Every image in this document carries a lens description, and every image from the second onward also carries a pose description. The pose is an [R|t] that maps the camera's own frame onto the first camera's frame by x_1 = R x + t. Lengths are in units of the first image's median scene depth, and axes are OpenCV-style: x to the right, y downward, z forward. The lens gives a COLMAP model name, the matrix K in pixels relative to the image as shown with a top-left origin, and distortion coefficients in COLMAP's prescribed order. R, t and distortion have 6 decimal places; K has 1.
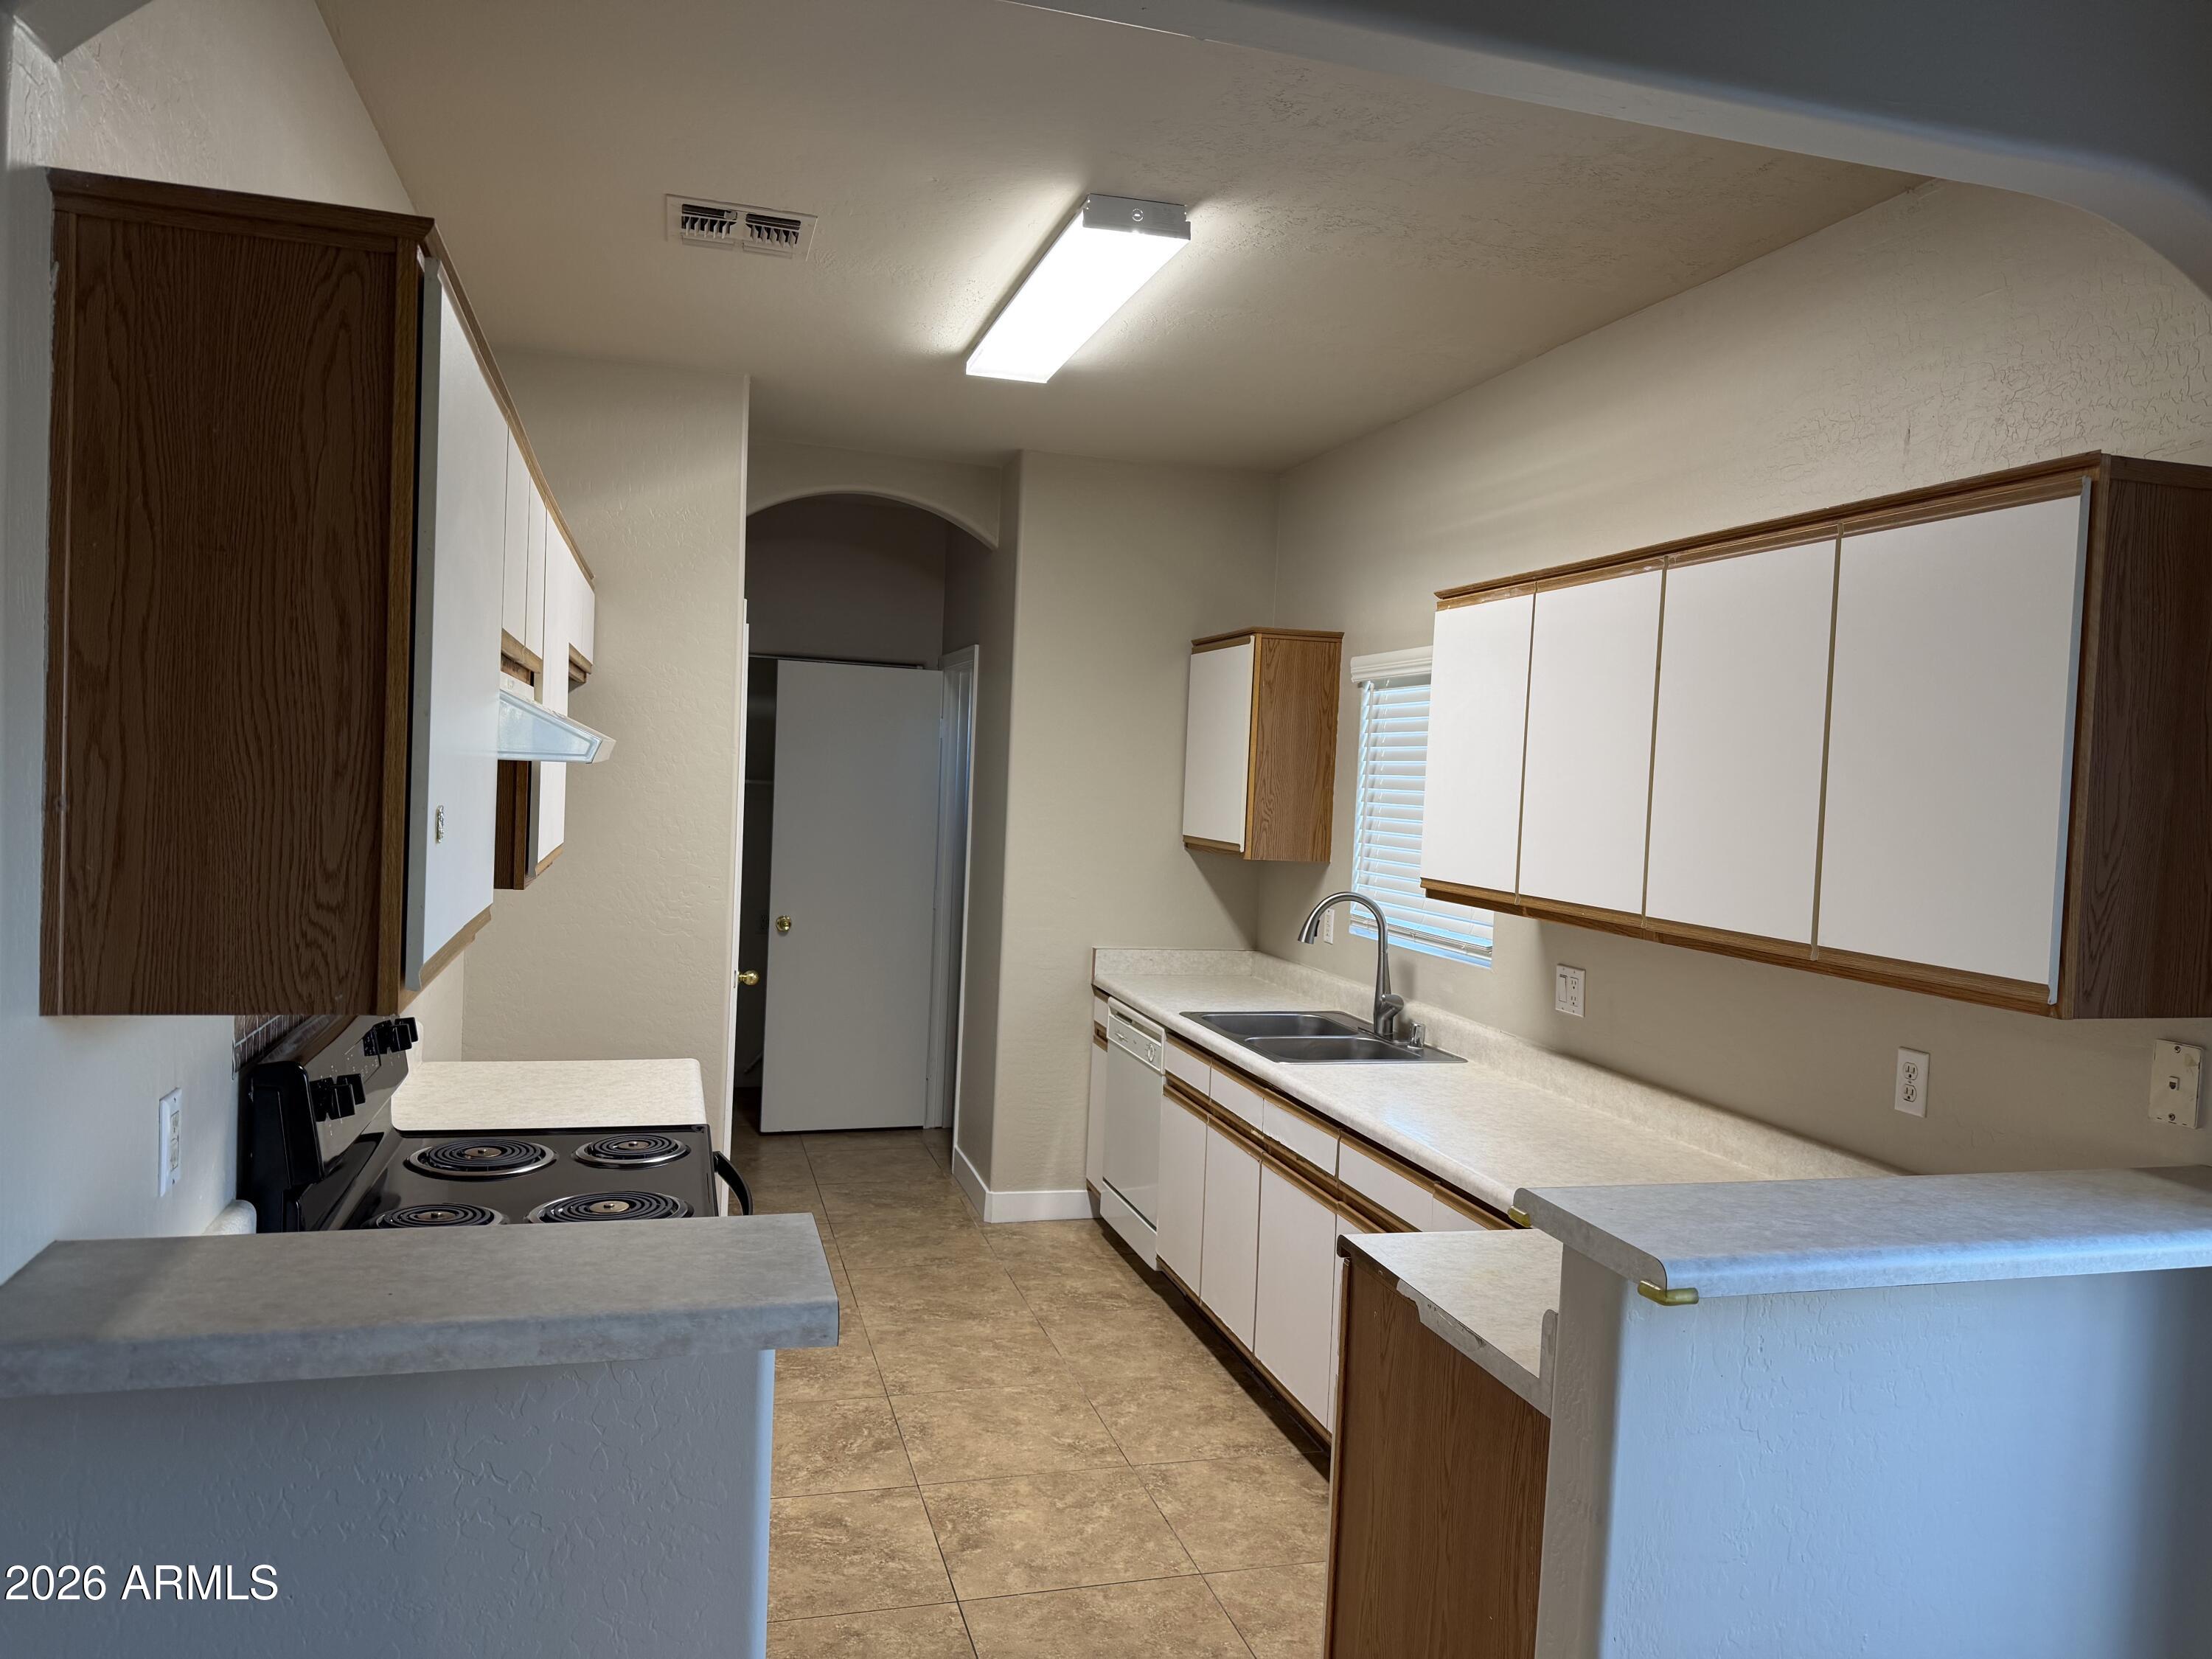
lens RADIAL K [[1561.4, 0, 1117.0], [0, 1561.4, 829.0], [0, 0, 1]] dist [0.000297, -0.004290]
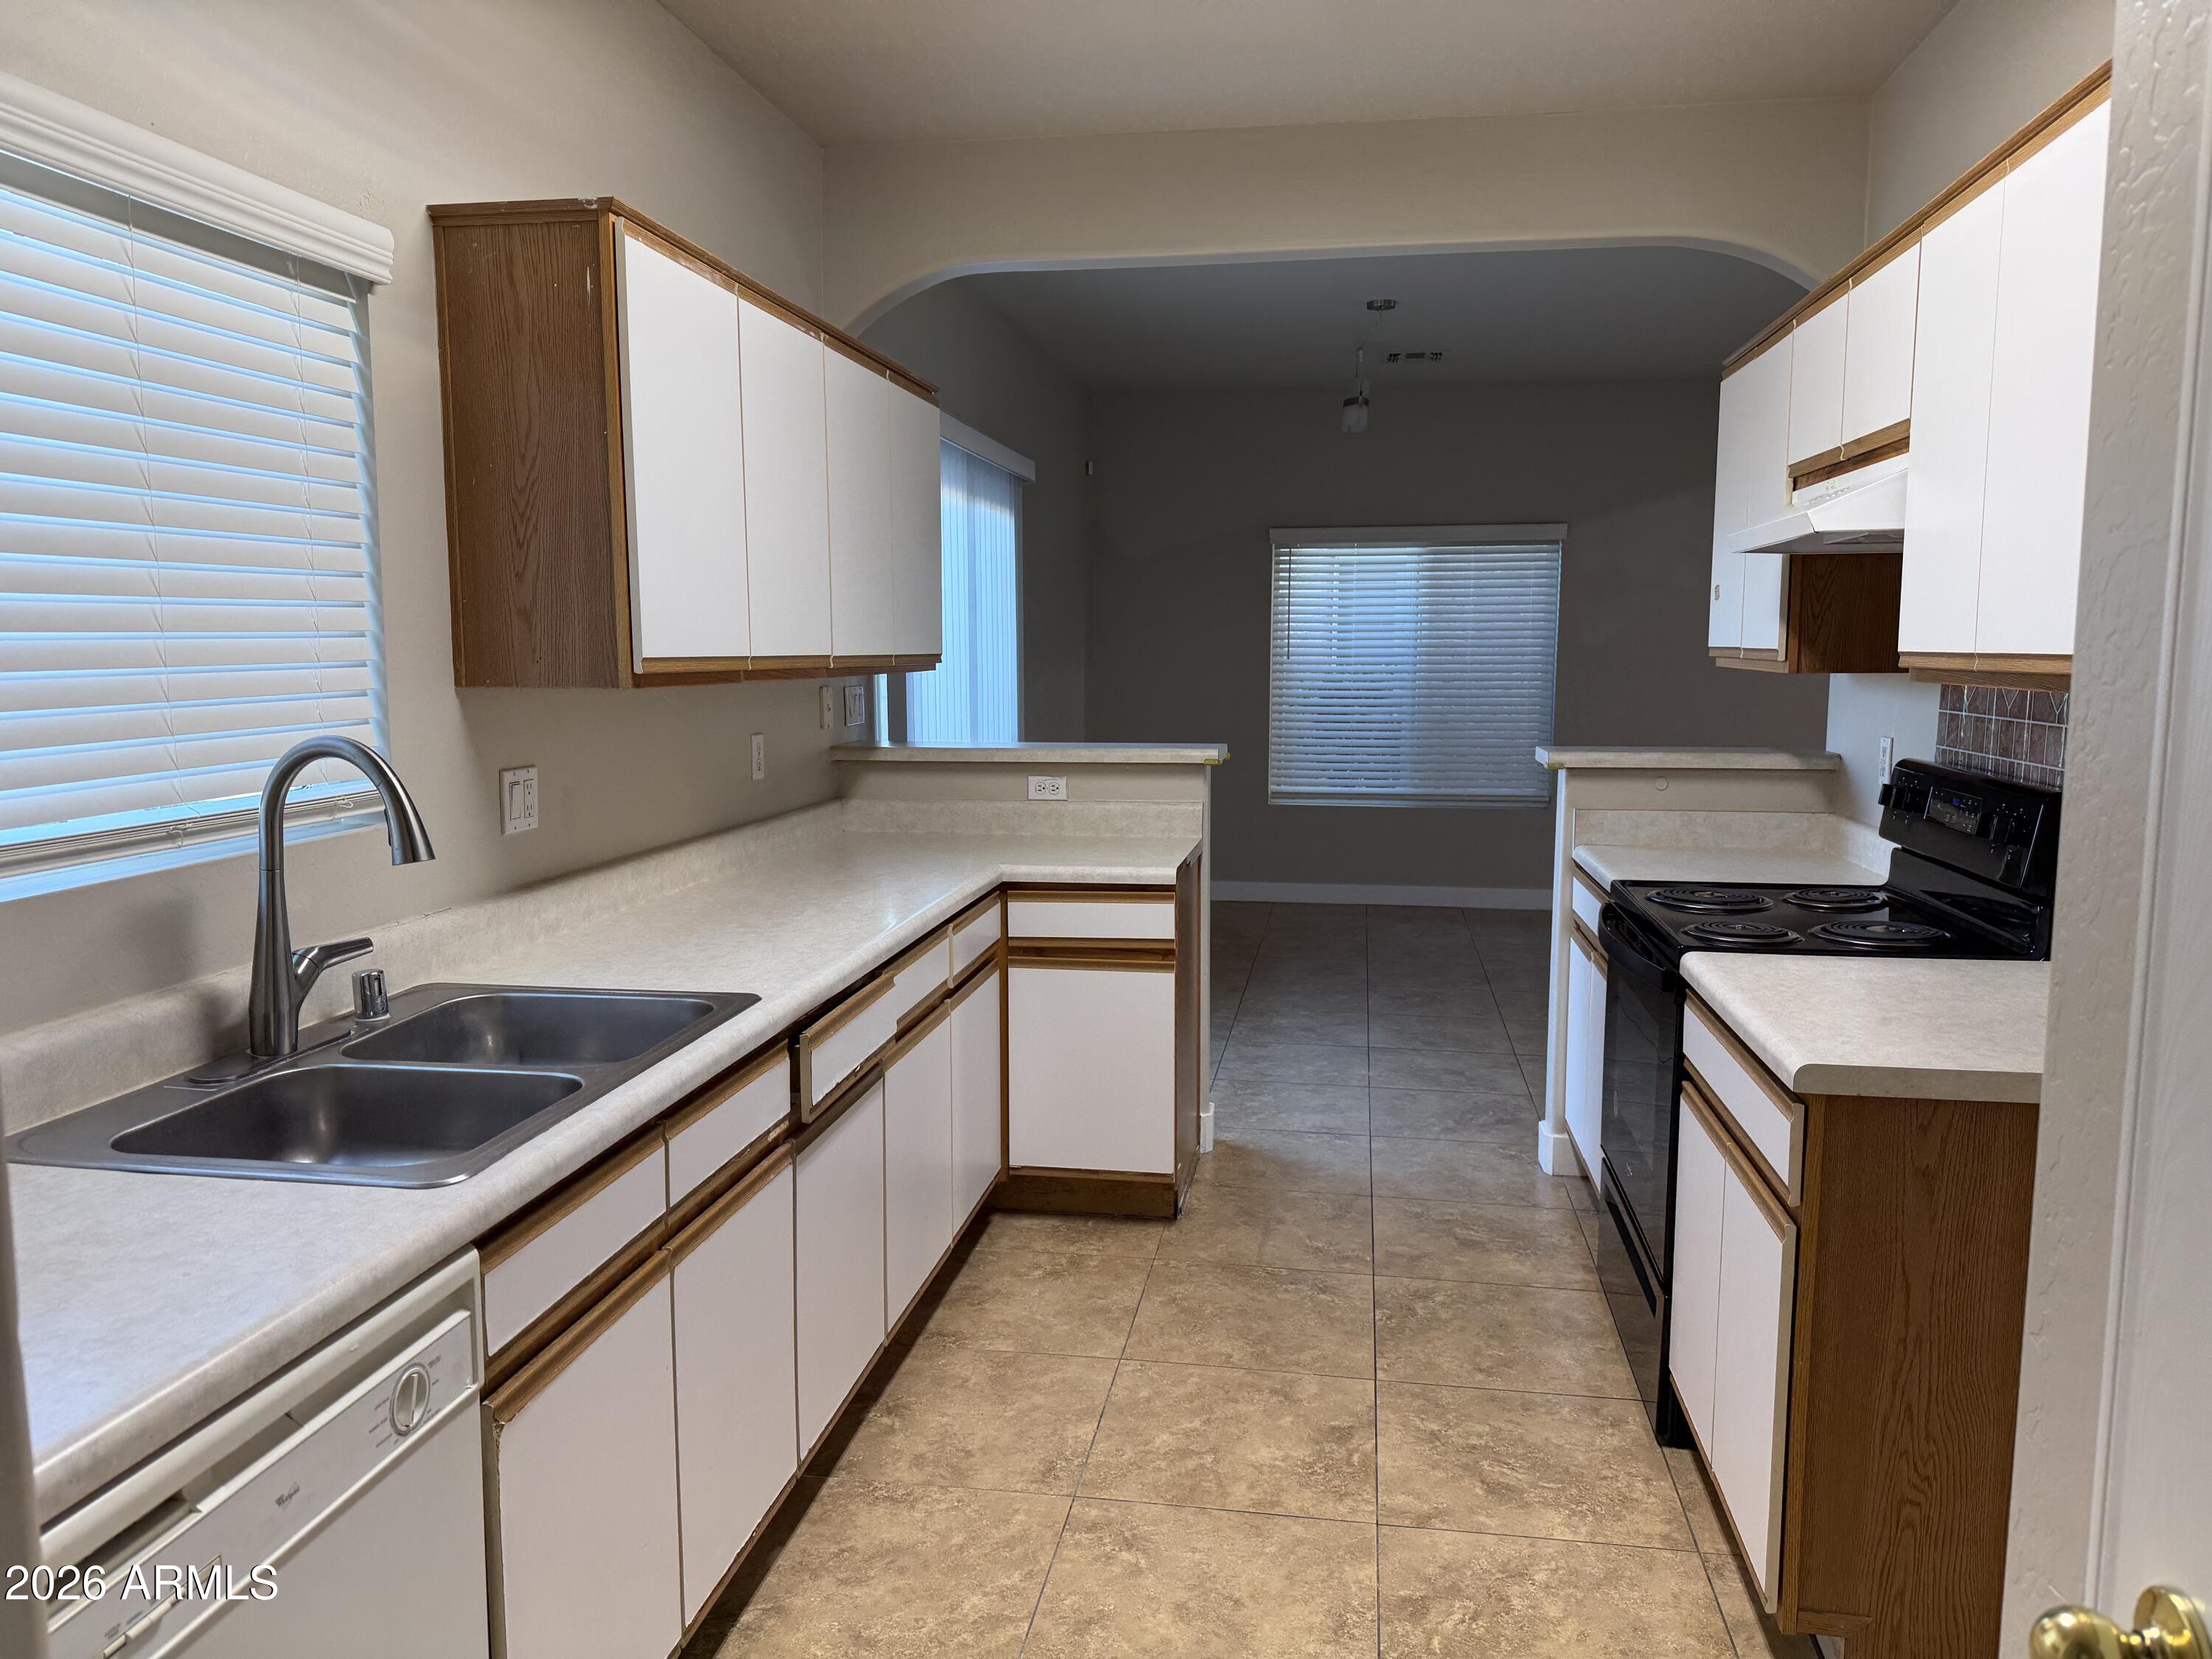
lens RADIAL K [[1561.4, 0, 1122.1], [0, 1561.4, 835.2], [0, 0, 1]] dist [0.000297, -0.004290]
pose [[-0.906522, -0.092971, 0.411795, -0.298542], [-0.020863, 0.984123, 0.176256, -0.017182], [-0.421644, 0.151189, -0.894069, 1.707503]]
